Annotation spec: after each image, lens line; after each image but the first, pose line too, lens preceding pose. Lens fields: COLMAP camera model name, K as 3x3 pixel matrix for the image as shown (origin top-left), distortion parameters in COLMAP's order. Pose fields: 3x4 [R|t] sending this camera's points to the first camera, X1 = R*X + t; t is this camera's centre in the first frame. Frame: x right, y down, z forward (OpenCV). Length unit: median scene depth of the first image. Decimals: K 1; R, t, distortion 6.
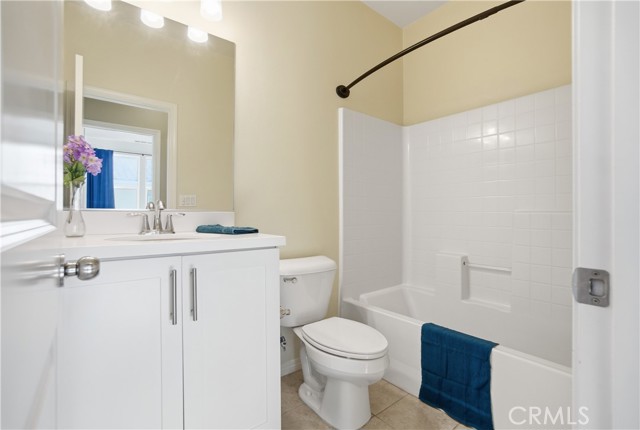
lens RADIAL K [[285.4, 0, 311.7], [0, 285.4, 212.4], [0, 0, 1]] dist [-0.011149, 0.000104]
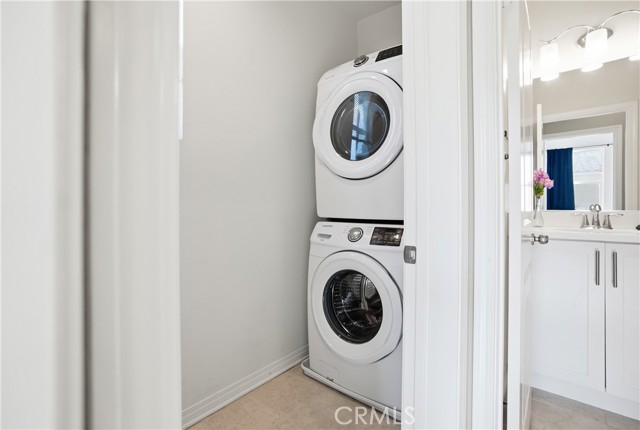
lens RADIAL K [[285.4, 0, 311.7], [0, 285.4, 212.4], [0, 0, 1]] dist [-0.011149, 0.000104]
pose [[0.202019, 0.010496, -0.979325, 0.532583], [0.016994, 0.999754, 0.014220, -0.046456], [0.979234, -0.019515, 0.201791, -0.643524]]
